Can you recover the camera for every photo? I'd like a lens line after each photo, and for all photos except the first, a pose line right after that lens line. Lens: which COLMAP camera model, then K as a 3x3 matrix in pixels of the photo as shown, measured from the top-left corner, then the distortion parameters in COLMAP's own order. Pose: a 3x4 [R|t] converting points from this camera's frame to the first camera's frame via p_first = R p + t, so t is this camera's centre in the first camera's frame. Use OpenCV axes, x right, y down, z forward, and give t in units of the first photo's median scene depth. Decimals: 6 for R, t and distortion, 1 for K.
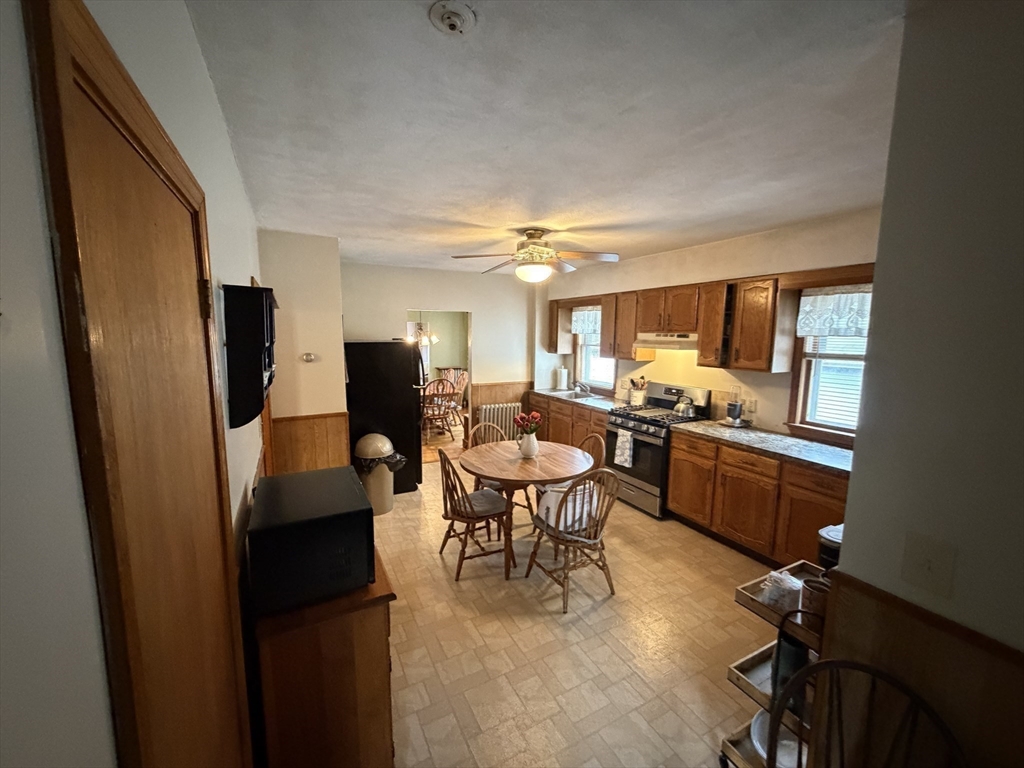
lens RADIAL K [[414.2, 0, 510.2], [0, 414.2, 385.5], [0, 0, 1]] dist [0.002096, 0.000509]
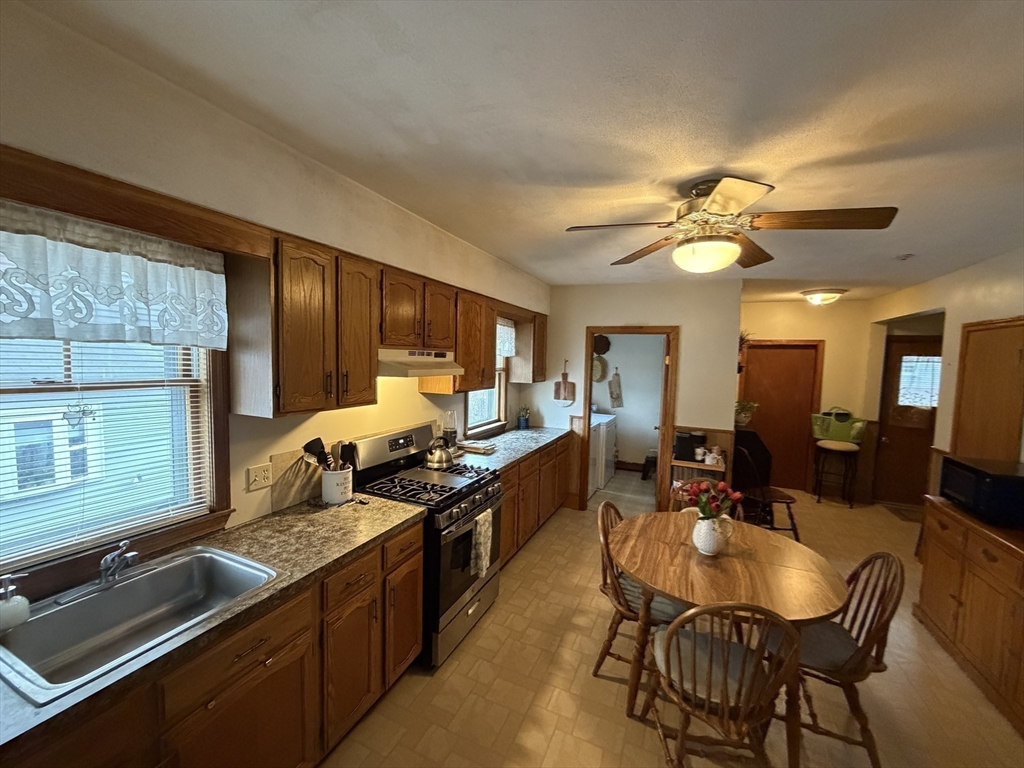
lens RADIAL K [[414.2, 0, 511.6], [0, 414.2, 390.0], [0, 0, 1]] dist [0.002096, 0.000509]
pose [[-0.624439, -0.067371, 0.778163, -0.272744], [0.081424, 0.985230, 0.150637, -0.205644], [-0.776818, 0.157425, -0.609730, 1.760885]]
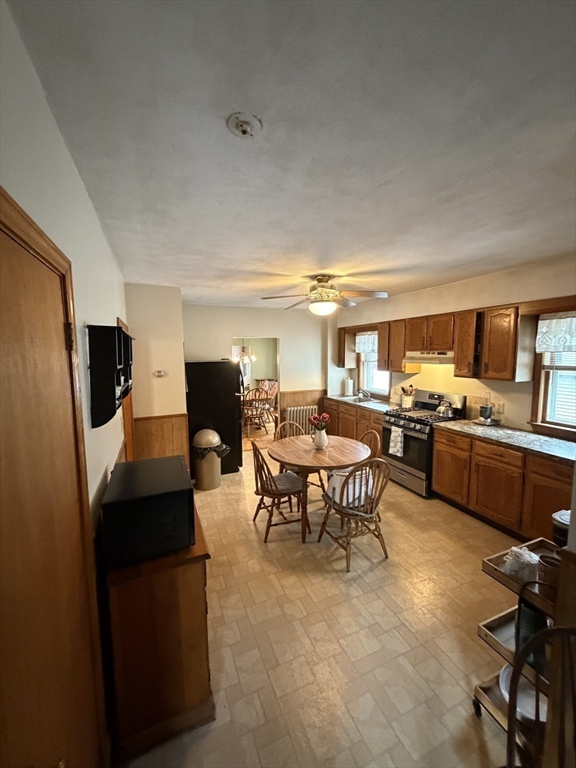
lens RADIAL K [[310.6, 0, 287.0], [0, 310.6, 381.9], [0, 0, 1]] dist [0.002096, 0.000509]
pose [[0.996146, -0.009667, -0.087174, 0.031444], [0.006939, 0.999478, -0.031550, -0.006383], [0.087434, 0.030824, 0.995693, 0.010325]]
